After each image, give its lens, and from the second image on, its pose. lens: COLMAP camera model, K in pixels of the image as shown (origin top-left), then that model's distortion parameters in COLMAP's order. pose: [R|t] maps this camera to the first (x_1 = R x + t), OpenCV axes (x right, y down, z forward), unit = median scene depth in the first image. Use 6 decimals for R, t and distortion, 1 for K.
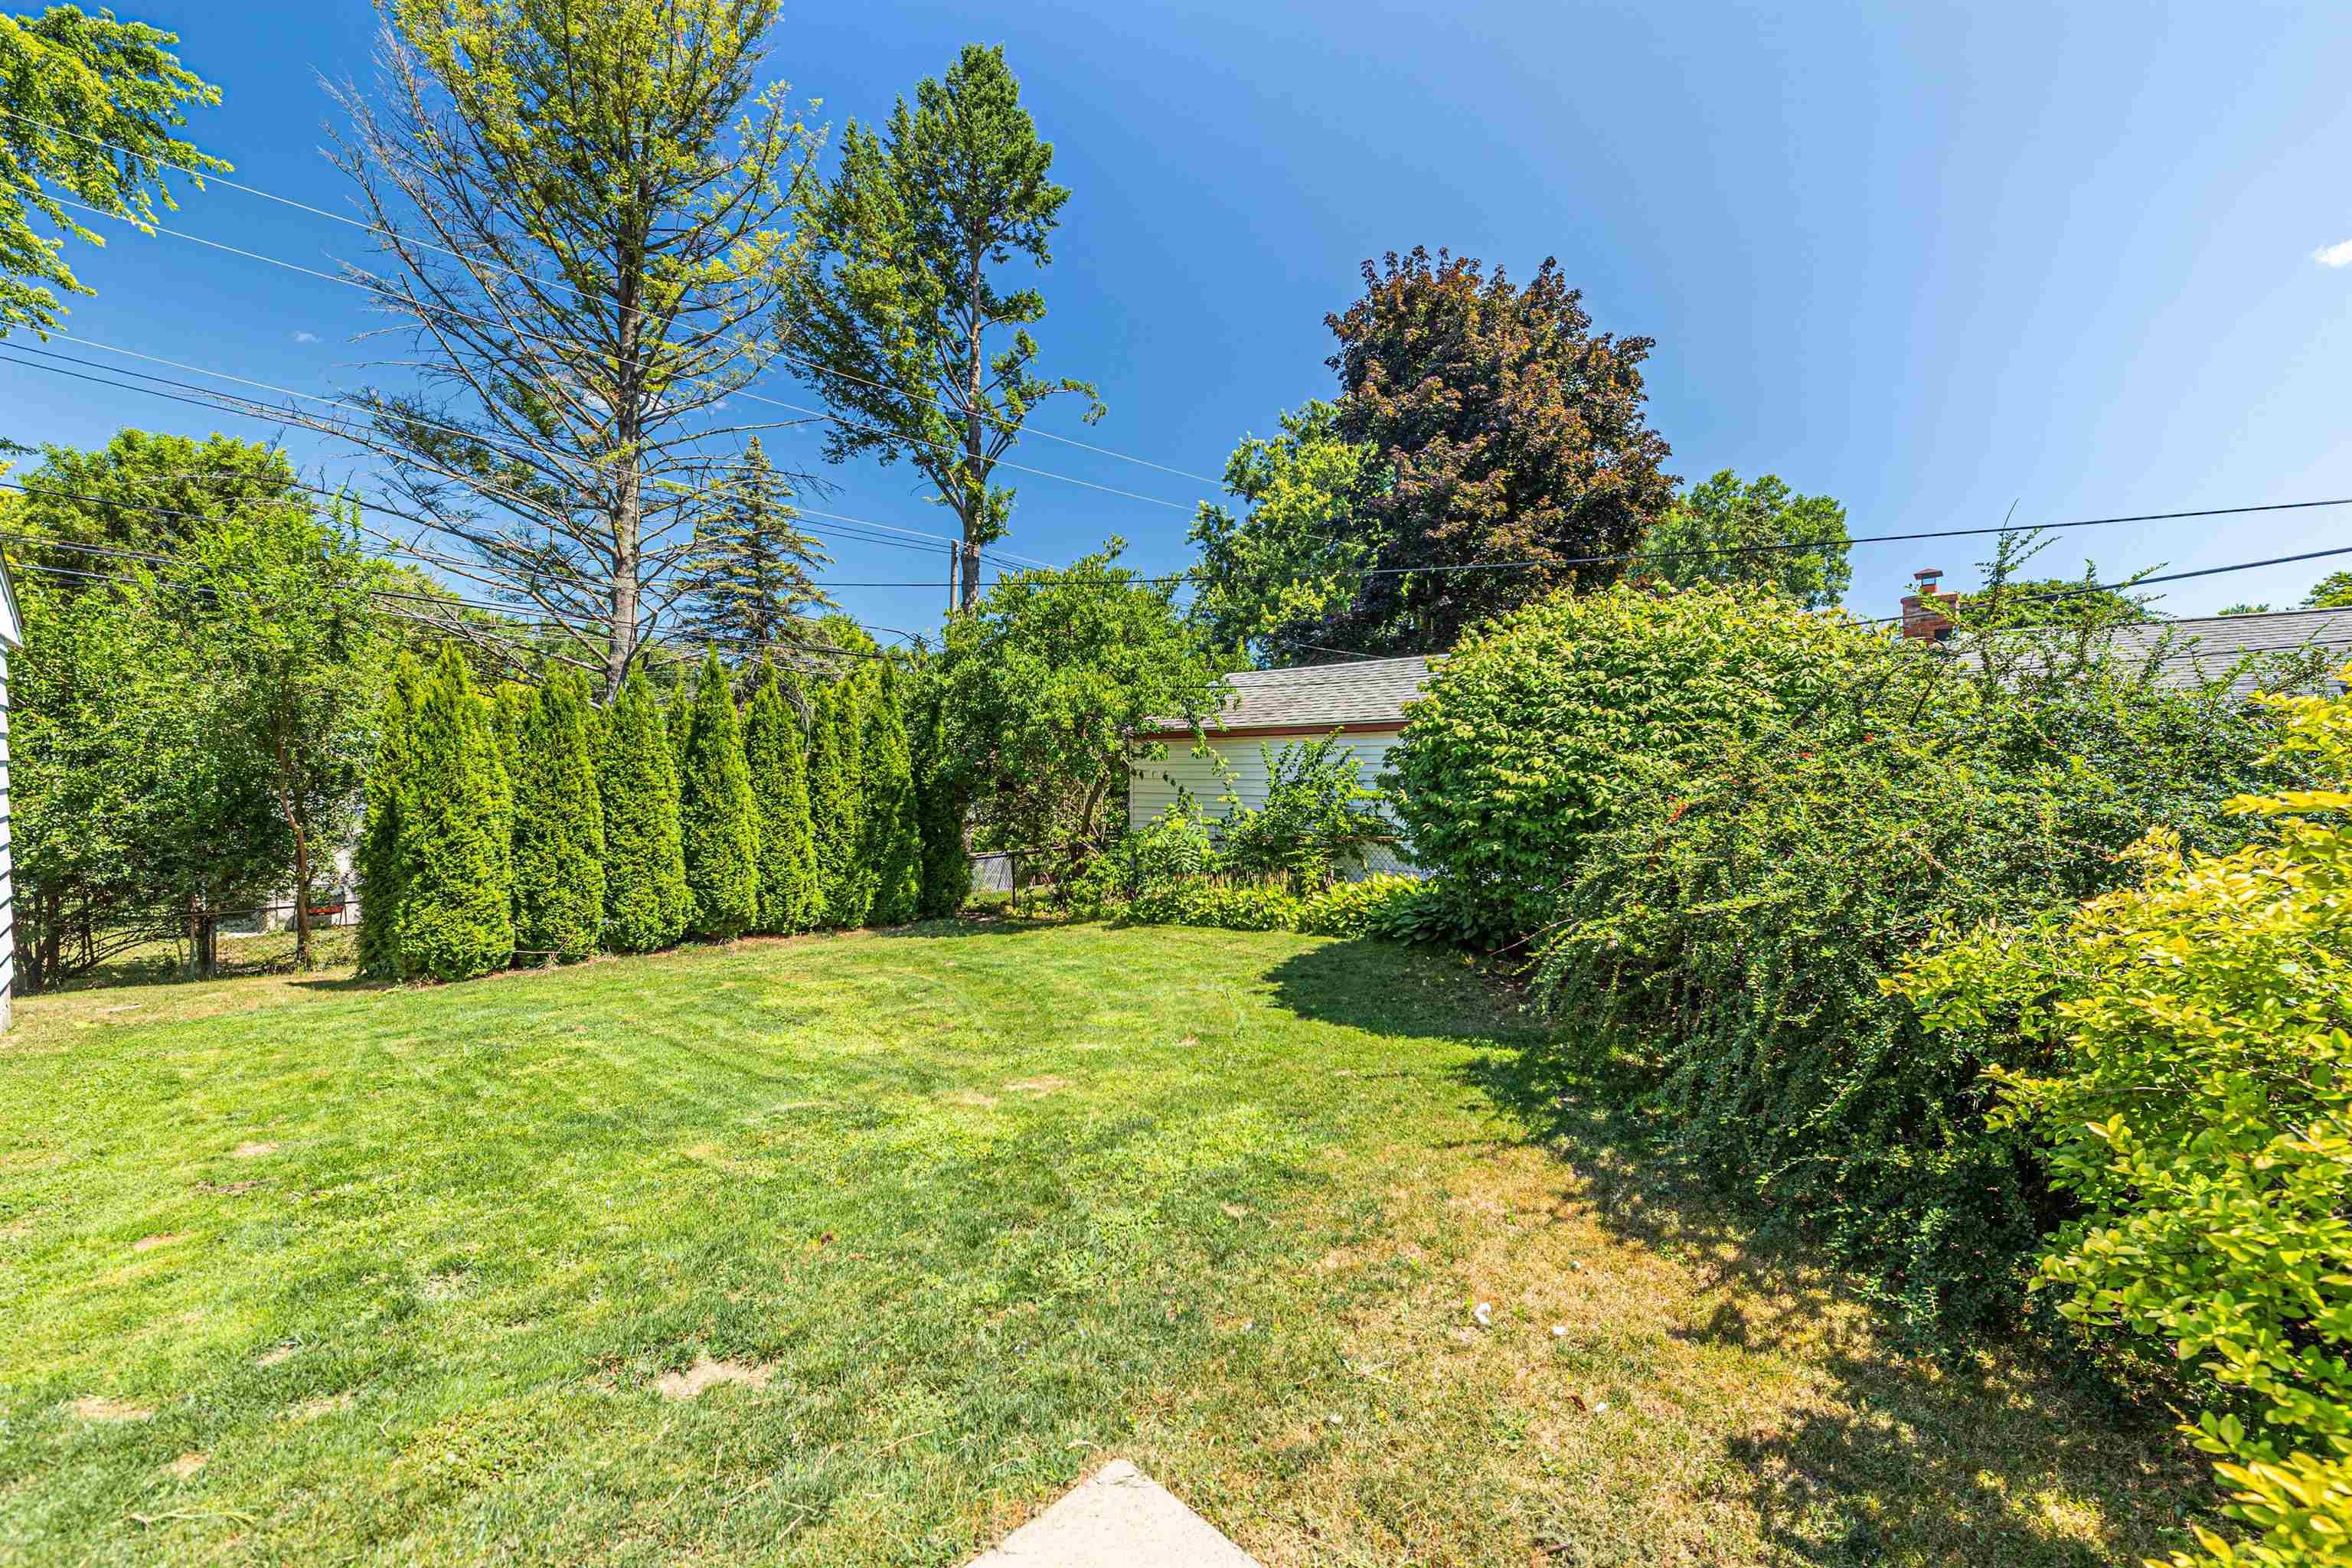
lens RADIAL K [[950.9, 0, 1175.4], [0, 950.9, 750.8], [0, 0, 1]] dist [0.006203, 0.000198]
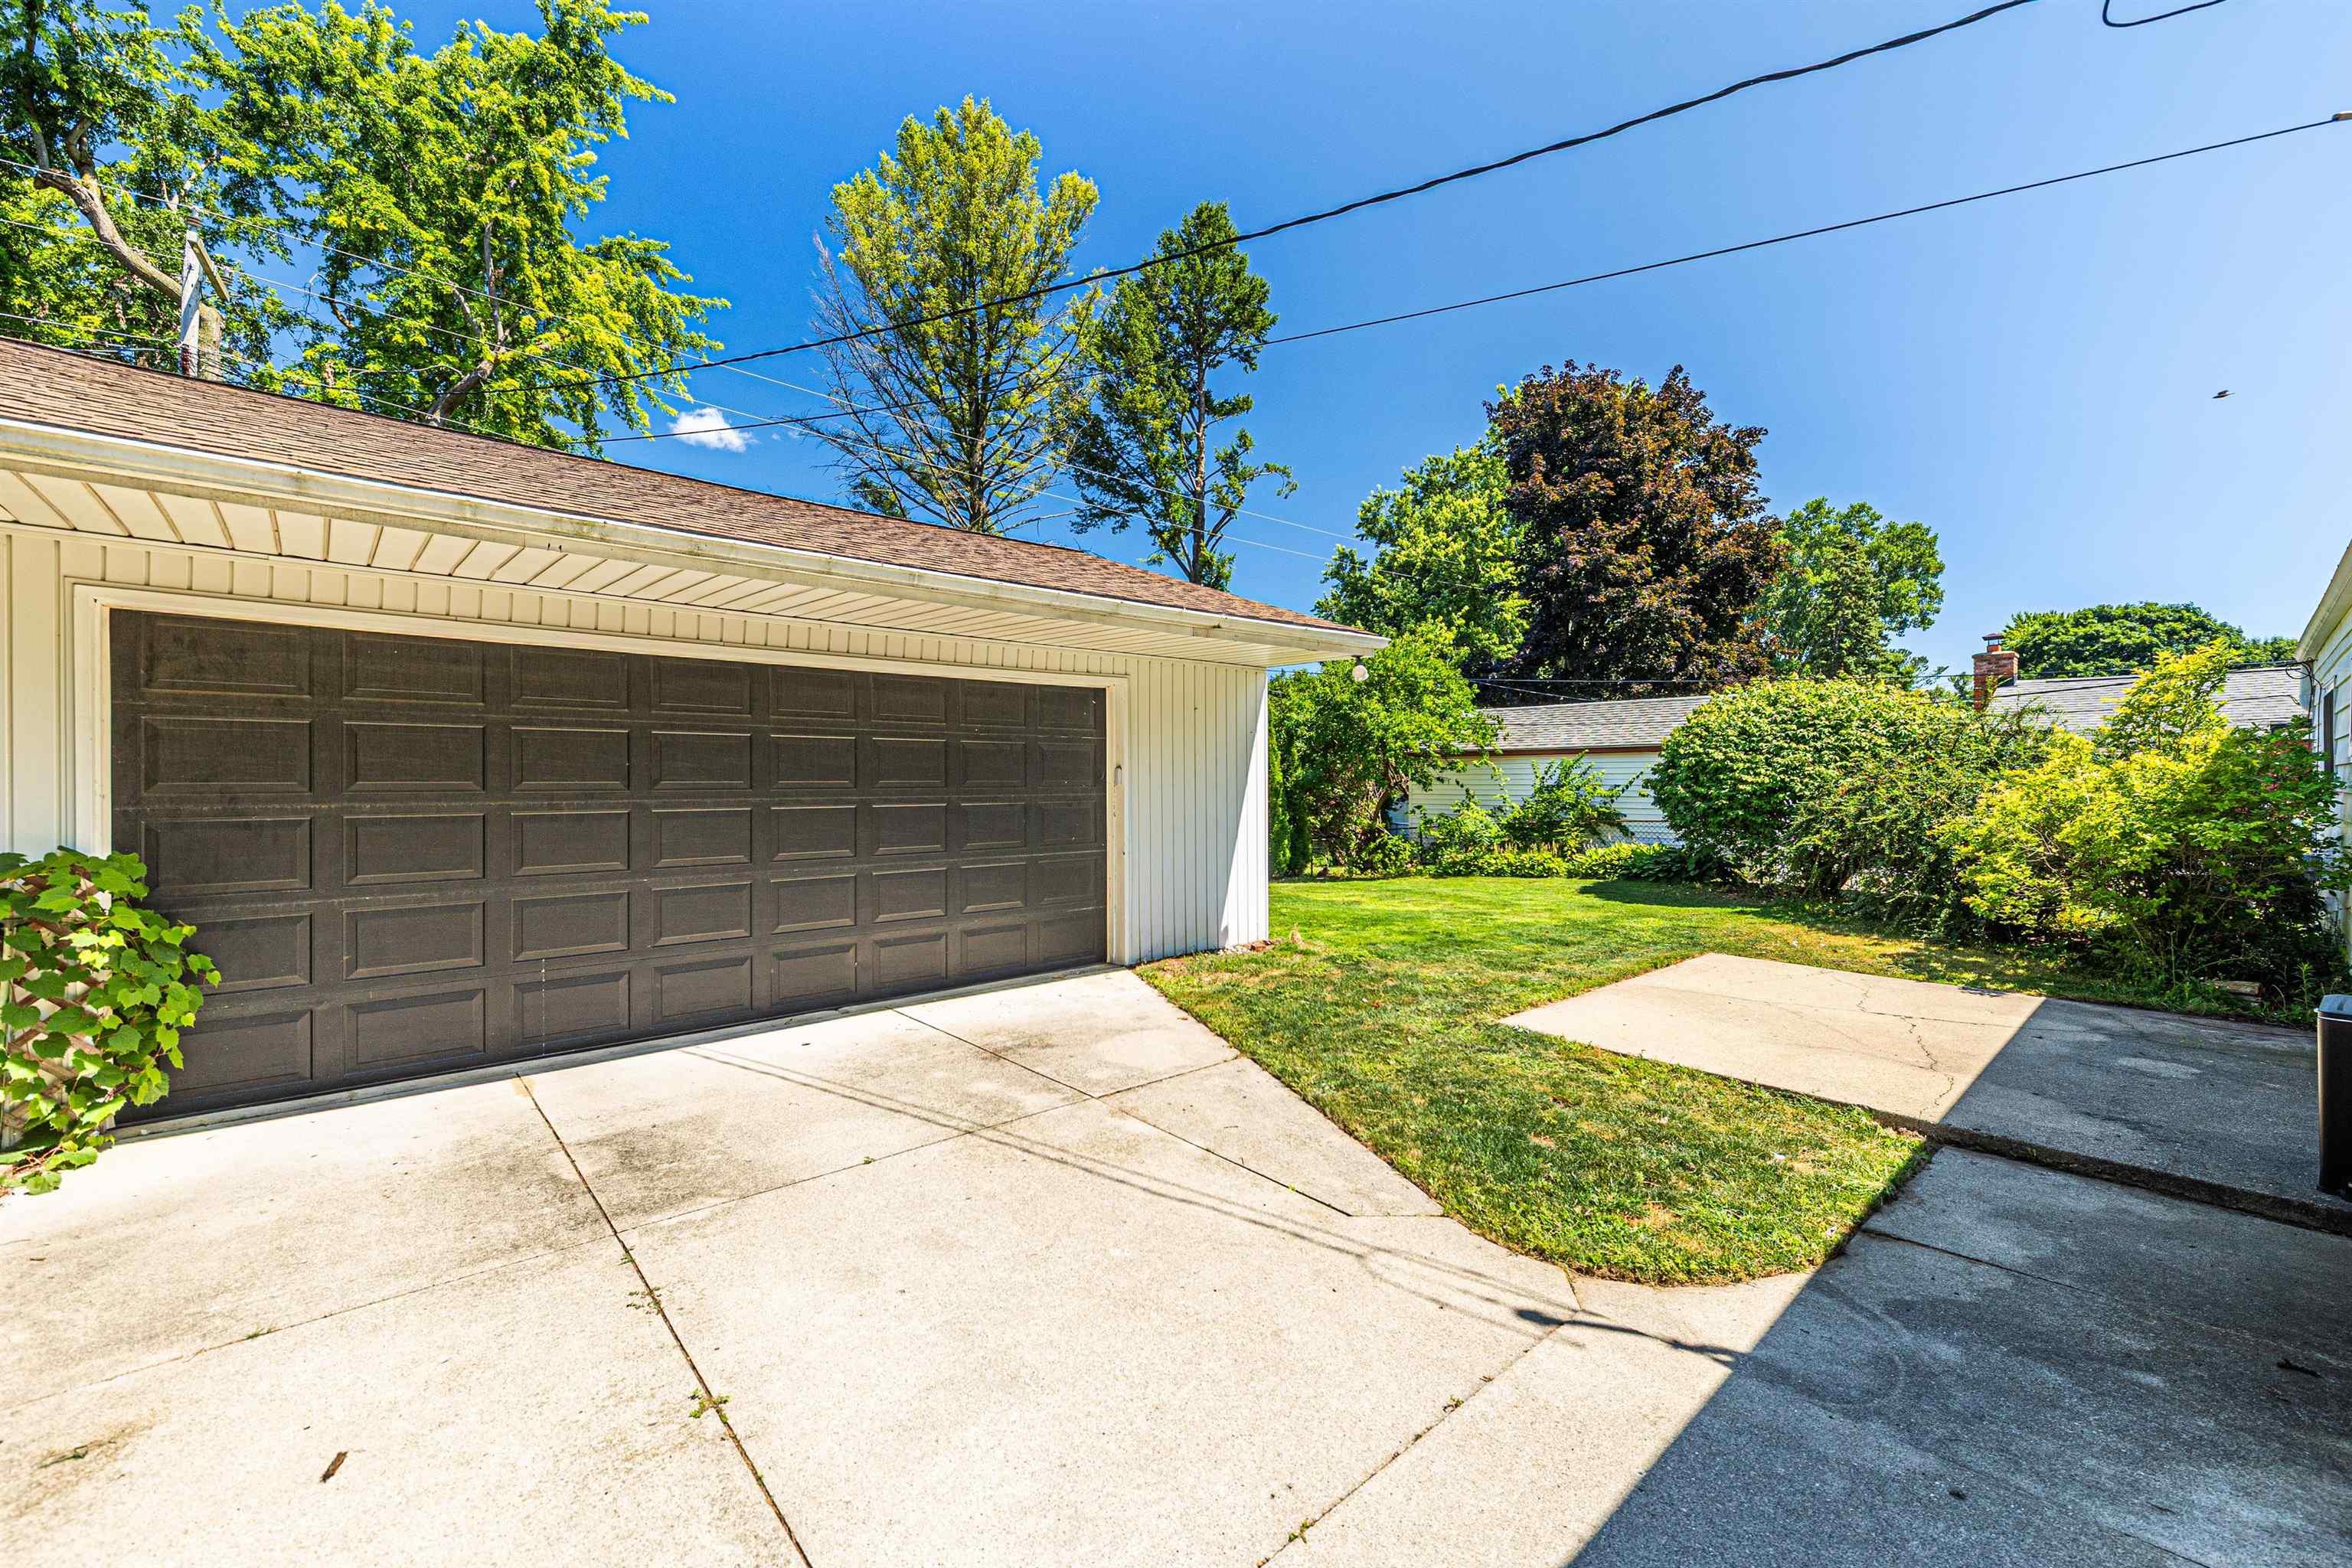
lens RADIAL K [[950.9, 0, 1175.4], [0, 950.9, 750.8], [0, 0, 1]] dist [0.006203, 0.000198]
pose [[0.997938, 0.002331, -0.064138, -0.212751], [-0.003287, 0.999885, -0.014802, 0.001226], [0.064096, 0.014983, 0.997831, -0.318920]]
